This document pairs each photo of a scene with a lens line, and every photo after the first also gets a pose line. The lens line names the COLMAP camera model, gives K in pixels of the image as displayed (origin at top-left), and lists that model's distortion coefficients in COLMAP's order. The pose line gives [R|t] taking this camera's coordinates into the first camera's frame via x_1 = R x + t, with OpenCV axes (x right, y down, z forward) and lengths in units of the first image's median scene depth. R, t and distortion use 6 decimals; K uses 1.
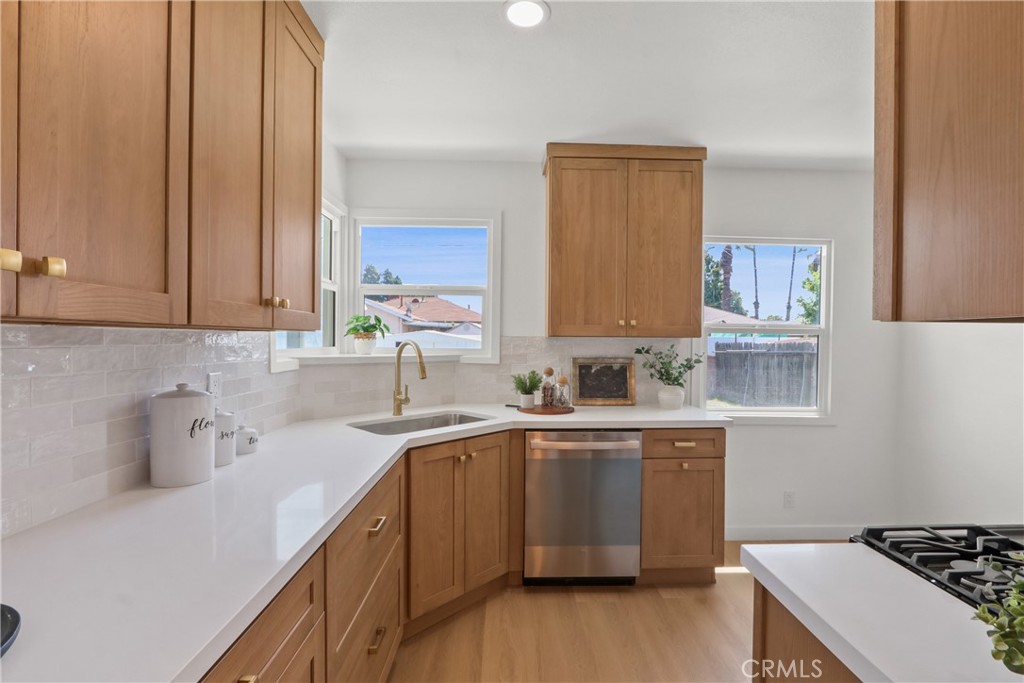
lens RADIAL K [[478.7, 0, 521.1], [0, 478.7, 347.1], [0, 0, 1]] dist [-0.024425, 0.008798]
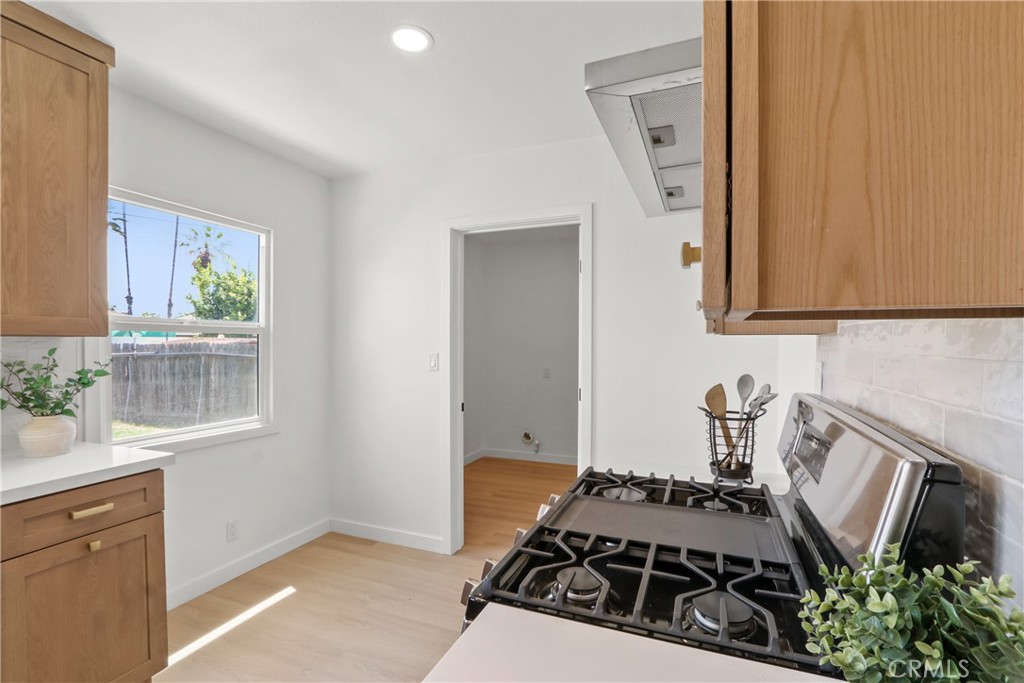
lens RADIAL K [[478.7, 0, 521.1], [0, 478.7, 347.1], [0, 0, 1]] dist [-0.024425, 0.008798]
pose [[0.404536, -0.017179, 0.914361, 0.012797], [0.017518, 0.999786, 0.011033, -0.002872], [-0.914354, 0.011554, 0.404750, 0.202066]]
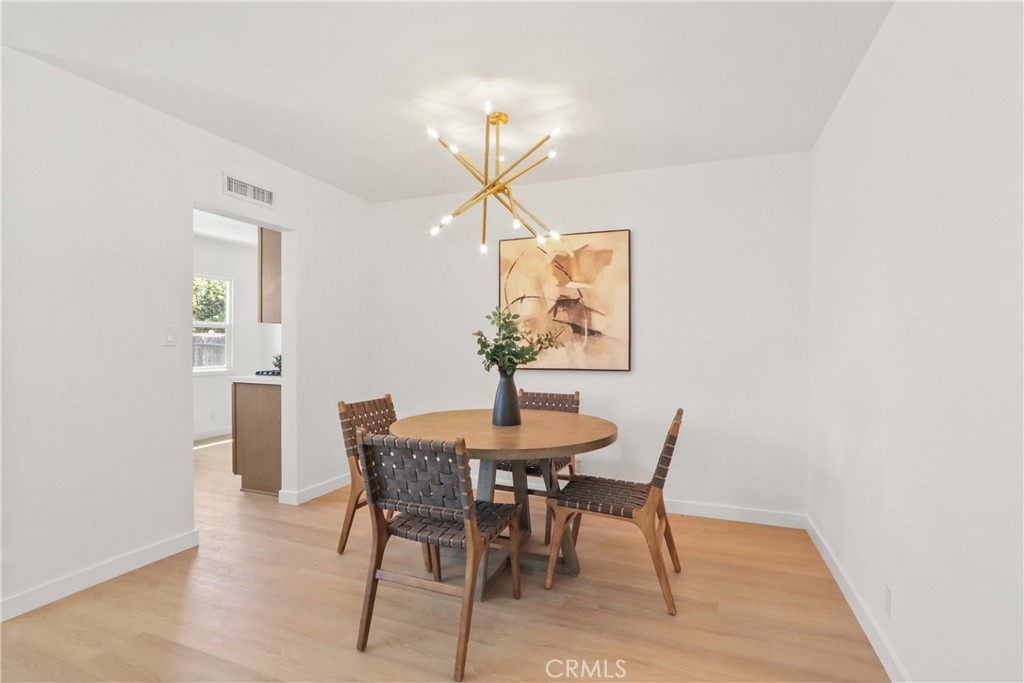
lens RADIAL K [[478.7, 0, 521.1], [0, 478.7, 347.1], [0, 0, 1]] dist [-0.024425, 0.008798]
pose [[0.393367, -0.021033, 0.919141, -0.705721], [0.015496, 0.999748, 0.016246, 0.042127], [-0.919251, 0.007853, 0.393594, -0.898326]]
